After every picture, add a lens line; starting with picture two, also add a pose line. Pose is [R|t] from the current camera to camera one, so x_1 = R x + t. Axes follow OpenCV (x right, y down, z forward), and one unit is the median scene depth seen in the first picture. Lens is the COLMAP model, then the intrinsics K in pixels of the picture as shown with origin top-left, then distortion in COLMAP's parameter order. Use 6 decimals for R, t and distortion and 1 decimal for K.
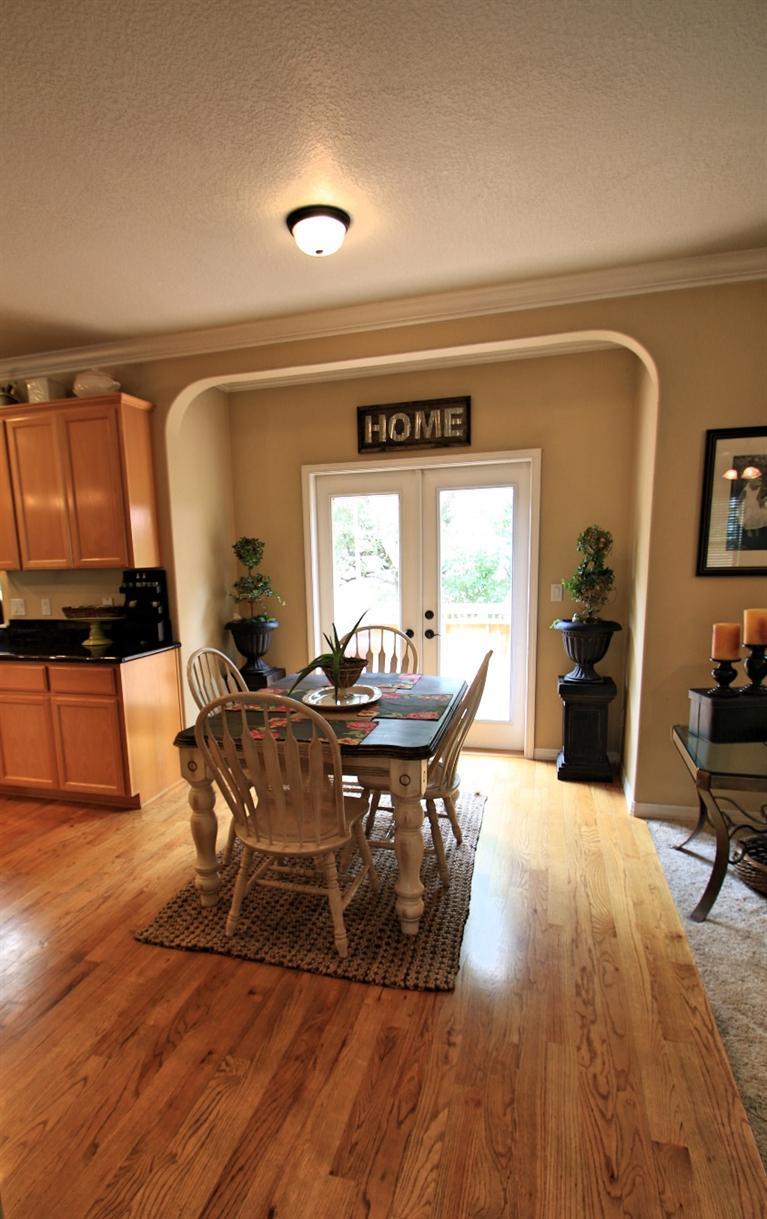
lens RADIAL K [[679.7, 0, 328.7], [0, 679.7, 676.9], [0, 0, 1]] dist [0.000099, 0.000300]
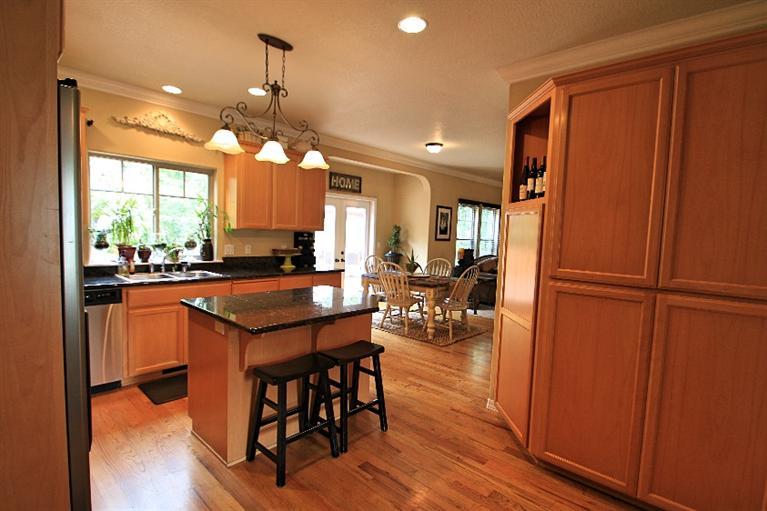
lens RADIAL K [[379.9, 0, 383.4], [0, 379.9, 255.1], [0, 0, 1]] dist [-0.018633, -0.002086]
pose [[0.404515, -0.010534, 0.914471, -1.251851], [0.117437, 0.992253, -0.040518, -0.007140], [-0.906960, 0.123783, 0.402618, 0.307157]]
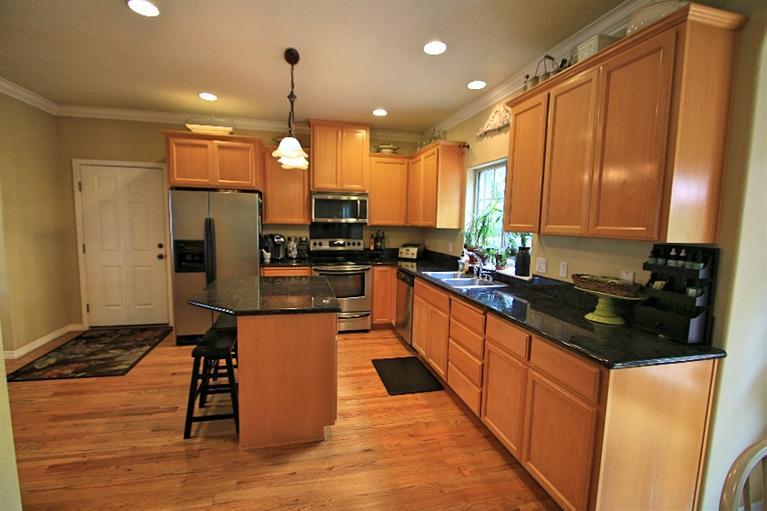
lens RADIAL K [[354.7, 0, 380.0], [0, 354.7, 254.5], [0, 0, 1]] dist [-0.000546, -0.008336]
pose [[0.527699, 0.129100, -0.839564, -0.116321], [-0.198772, 0.979708, 0.025714, -0.089168], [0.825847, 0.153313, 0.542653, 0.499115]]
